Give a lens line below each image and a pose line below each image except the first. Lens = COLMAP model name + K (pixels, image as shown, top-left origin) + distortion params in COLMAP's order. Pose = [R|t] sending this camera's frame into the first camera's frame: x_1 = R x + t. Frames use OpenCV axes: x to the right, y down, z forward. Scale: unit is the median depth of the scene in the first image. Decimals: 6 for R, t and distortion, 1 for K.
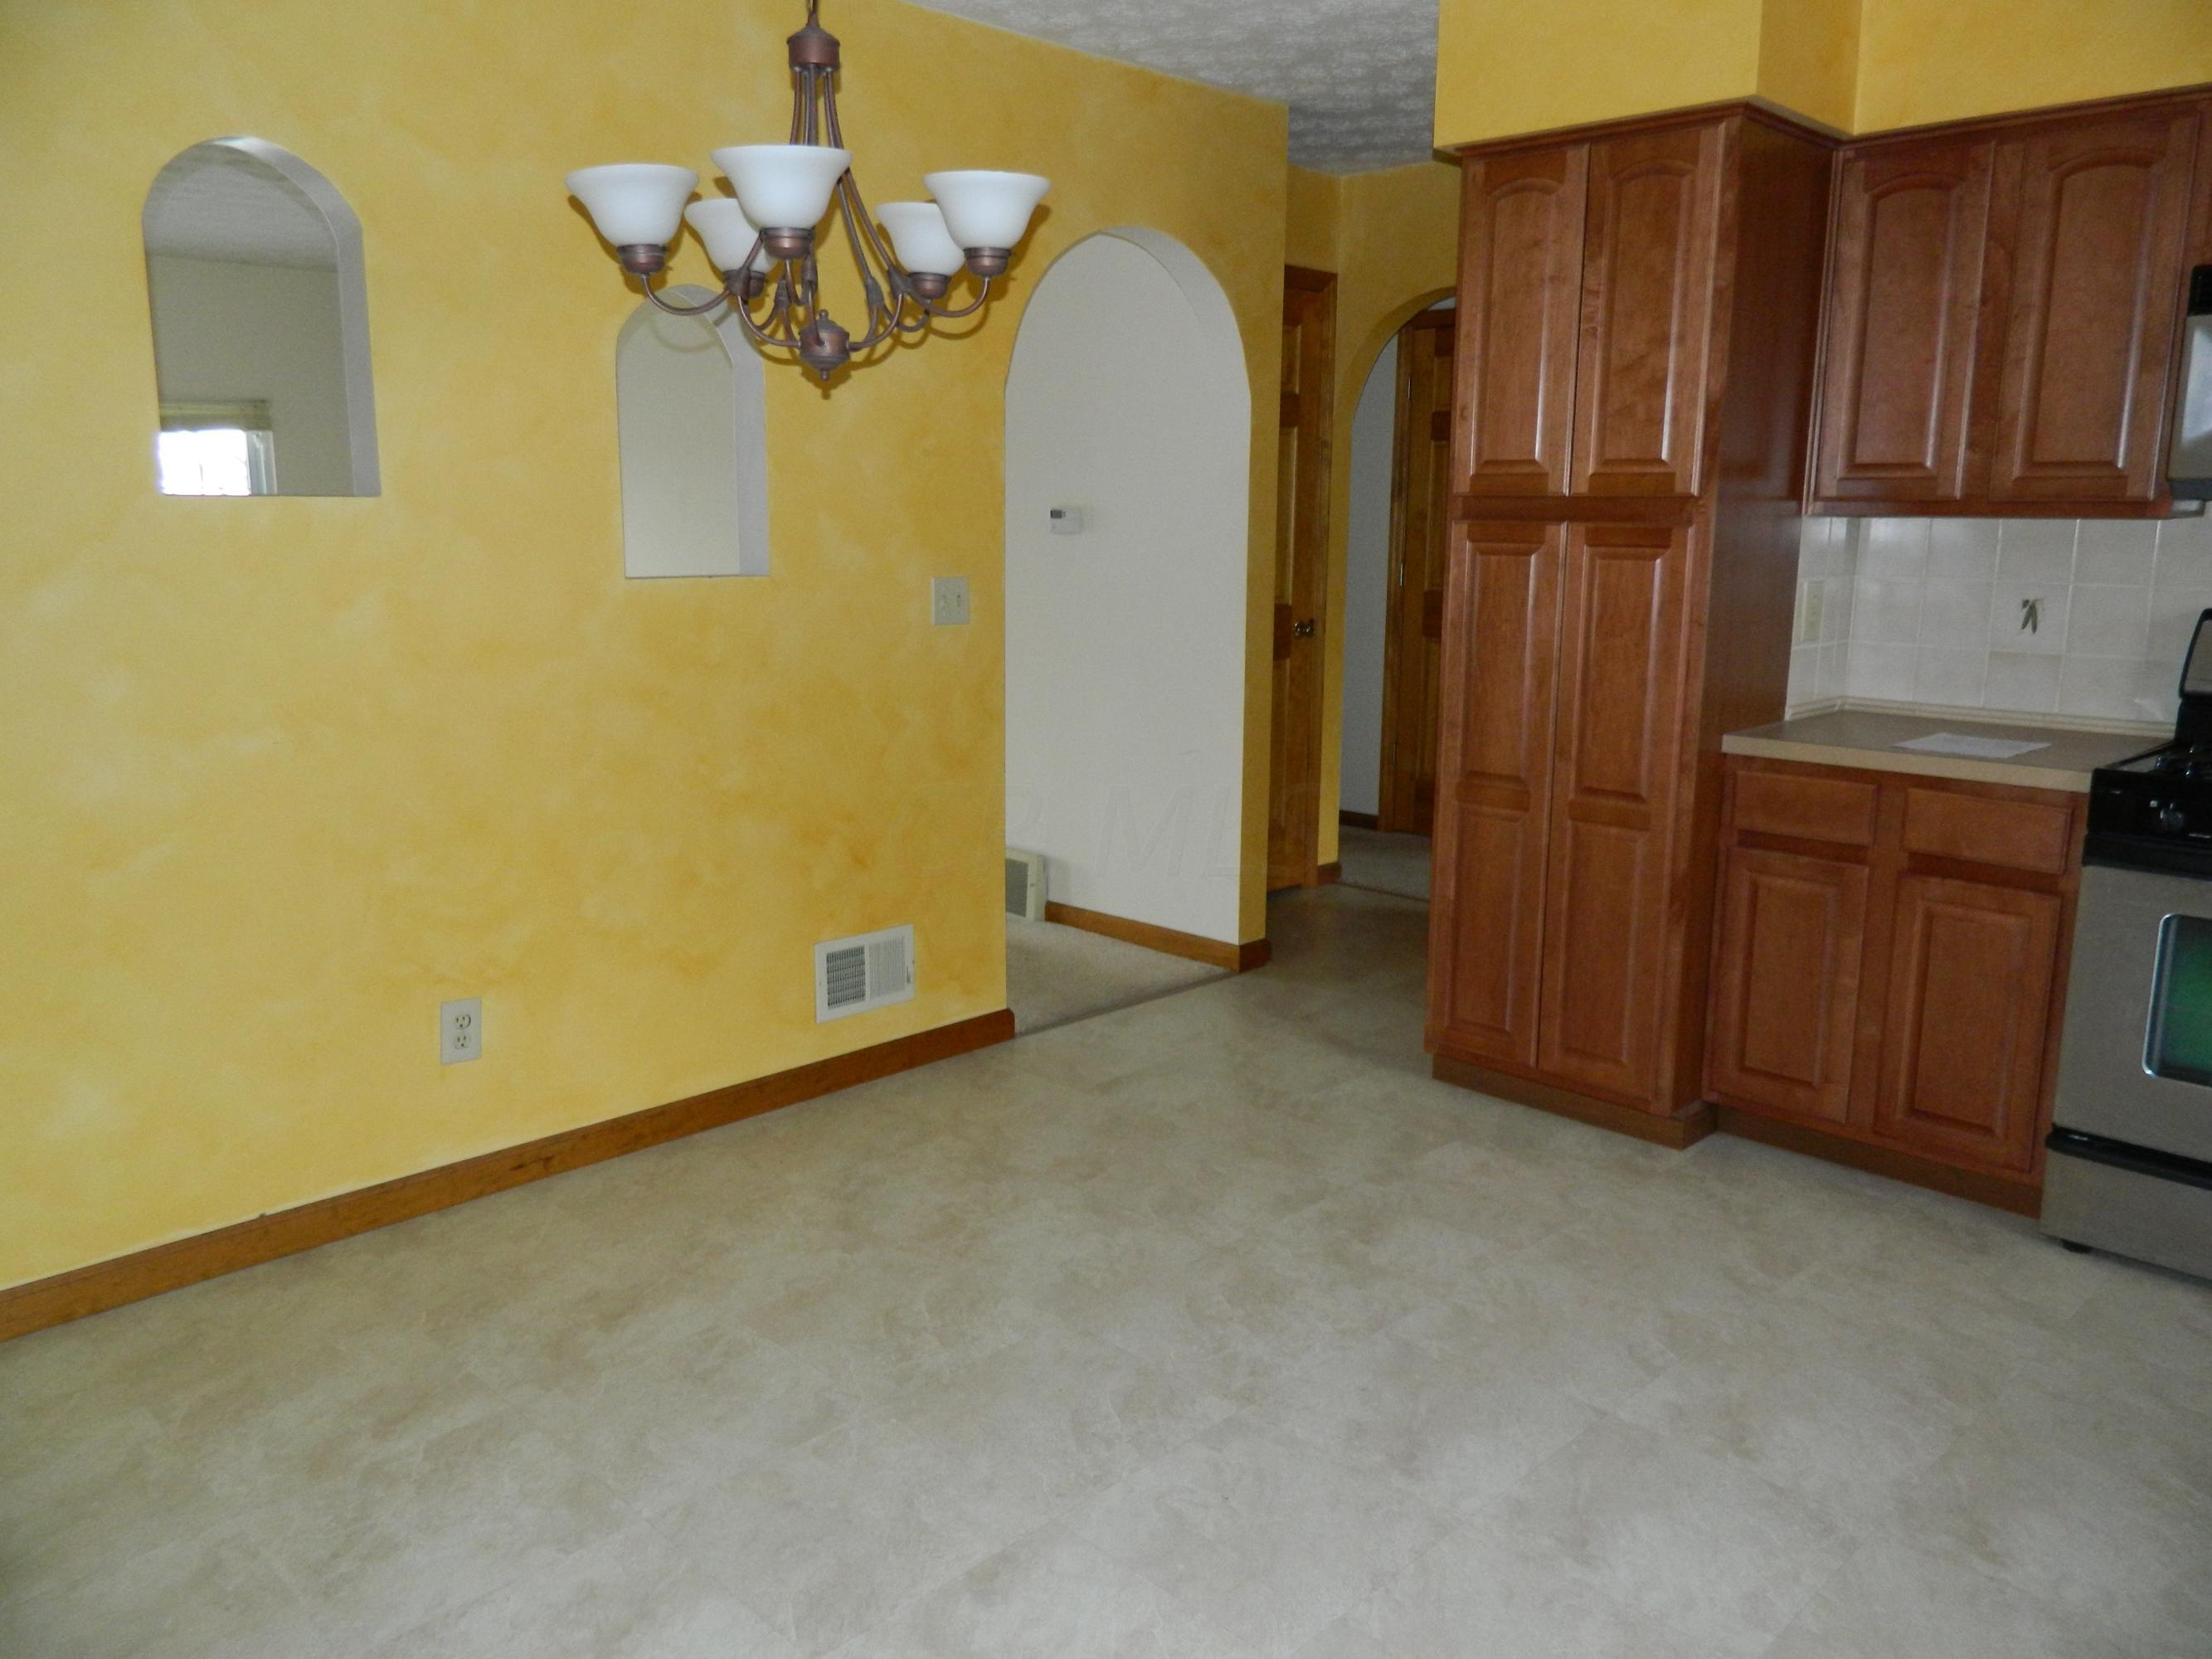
lens RADIAL K [[1663.9, 0, 1107.9], [0, 1663.9, 829.4], [0, 0, 1]] dist [0.014678, 0.005586]
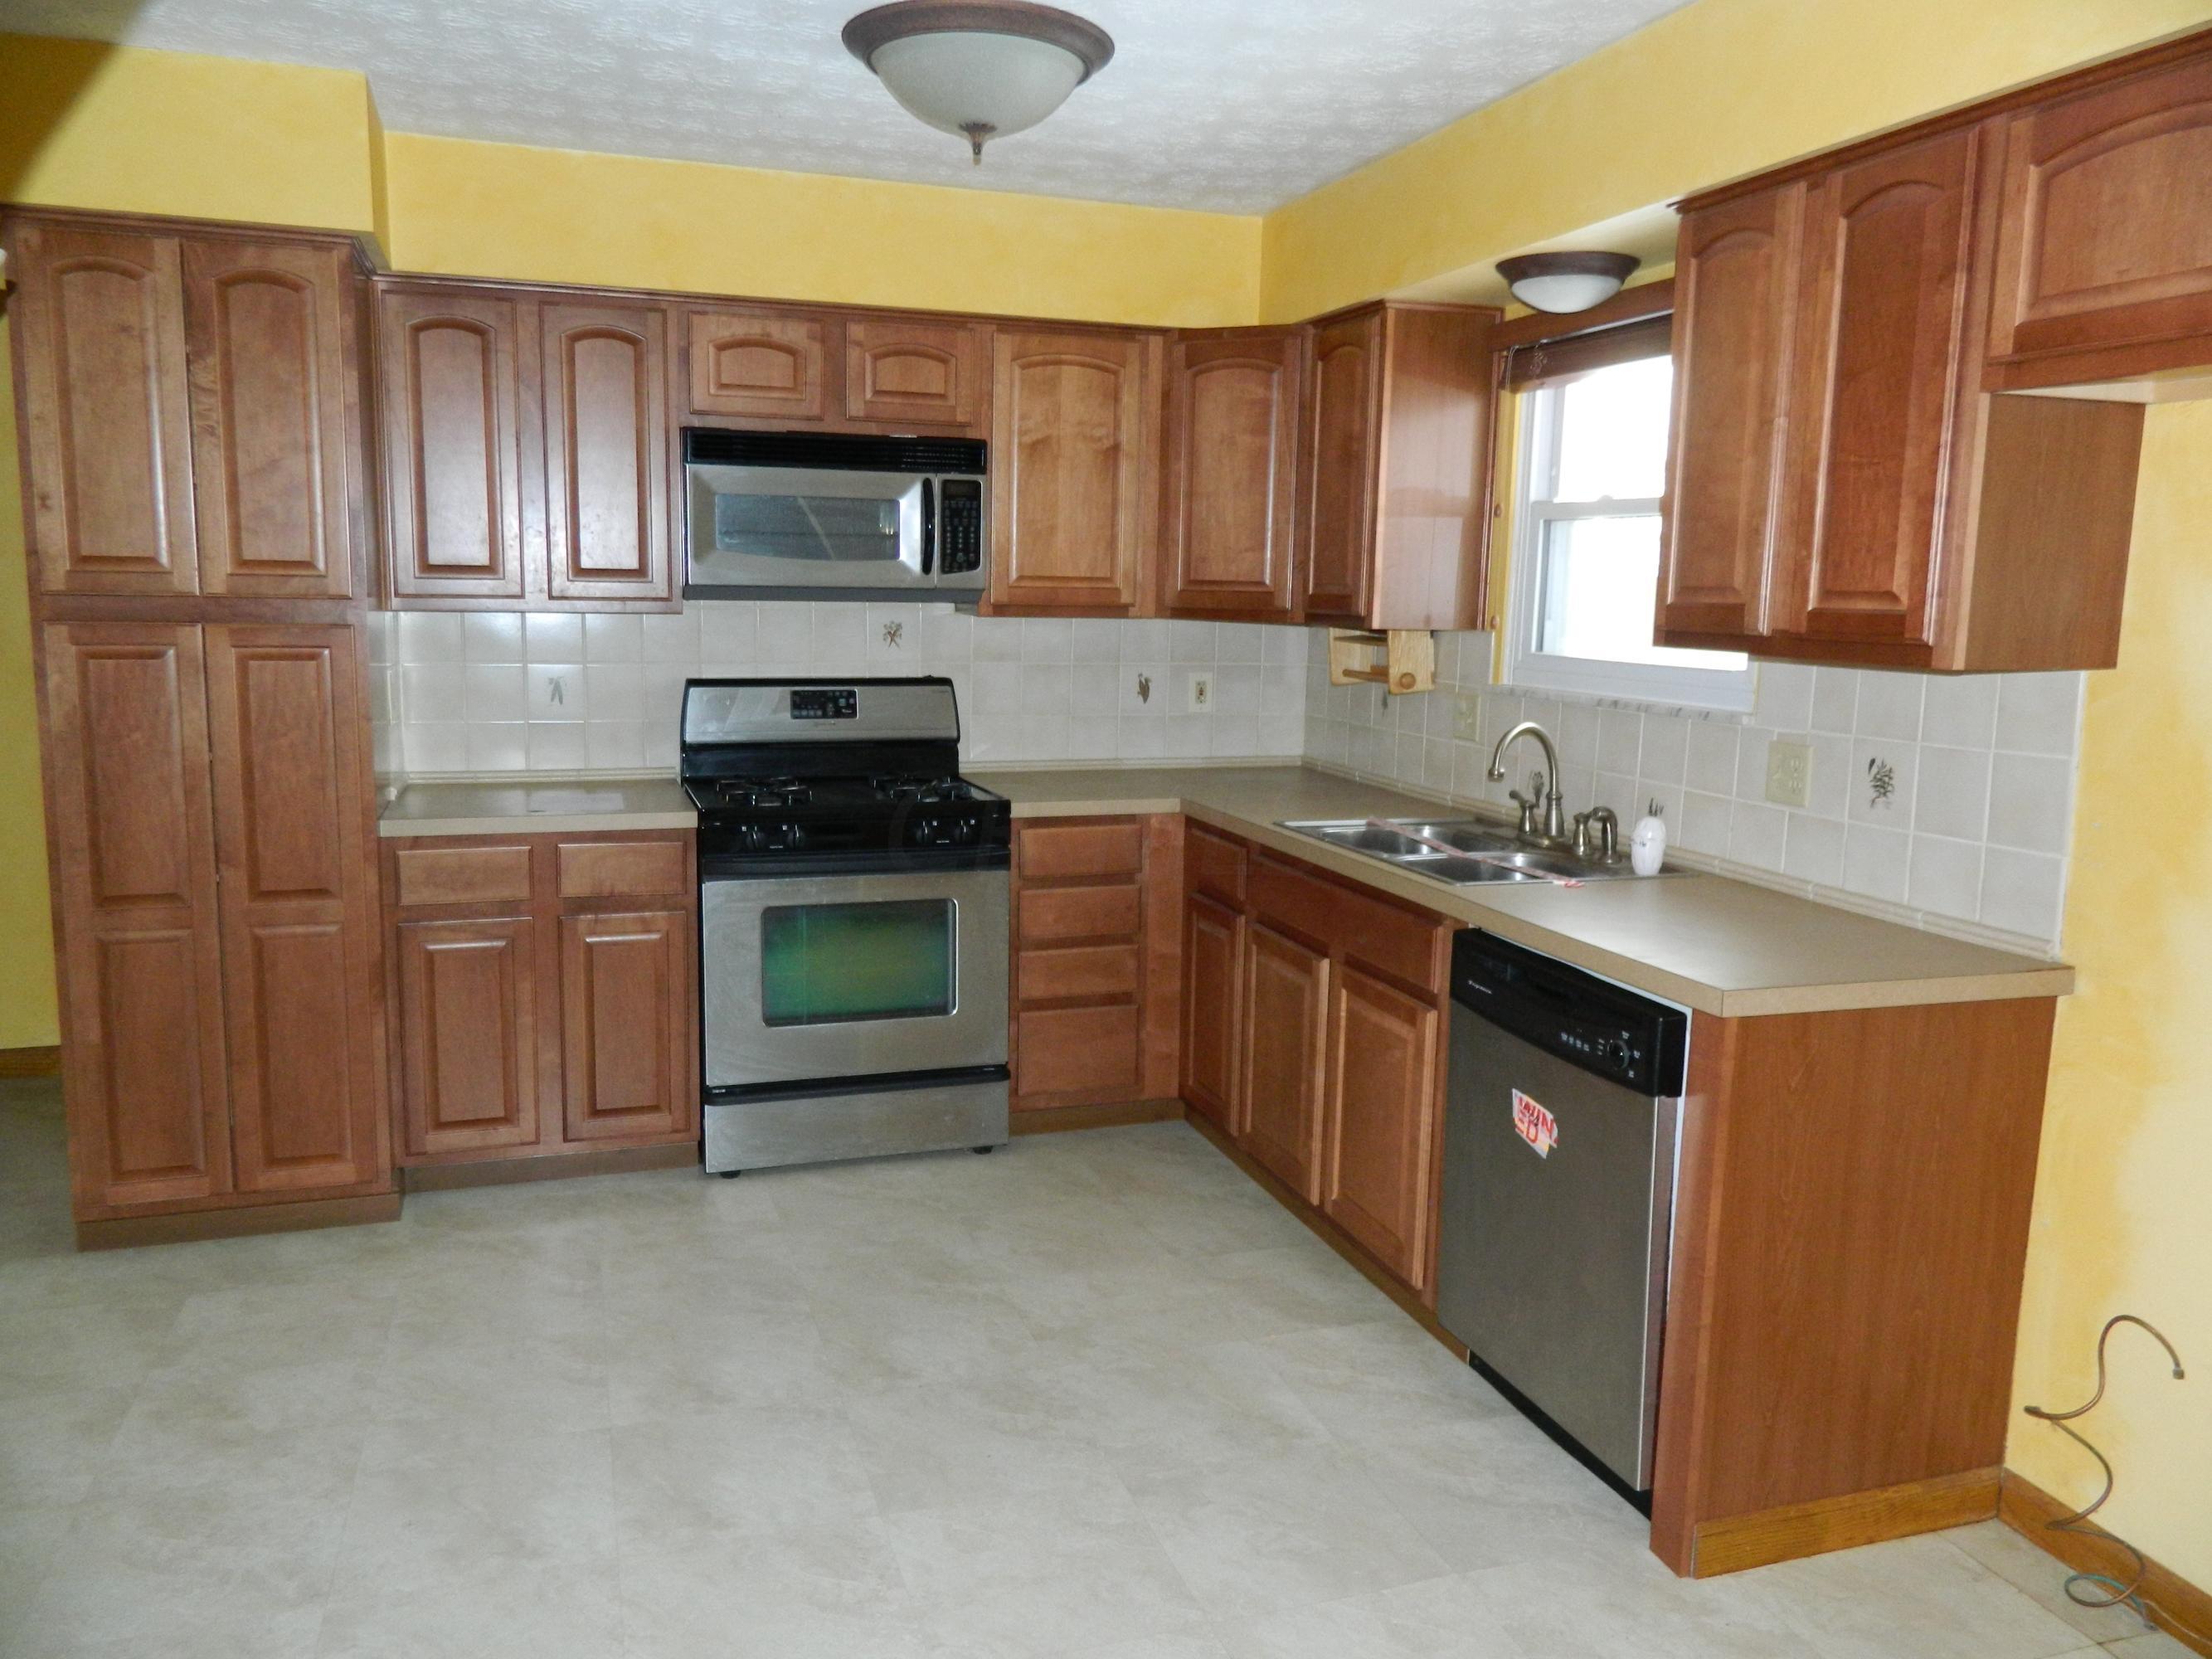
lens RADIAL K [[1663.9, 0, 1106.8], [0, 1663.9, 824.1], [0, 0, 1]] dist [0.014678, 0.005586]
pose [[0.449519, -0.131148, 0.883591, -0.369115], [0.159014, 0.985113, 0.065320, -0.051733], [-0.879004, 0.111141, 0.463681, 0.110618]]
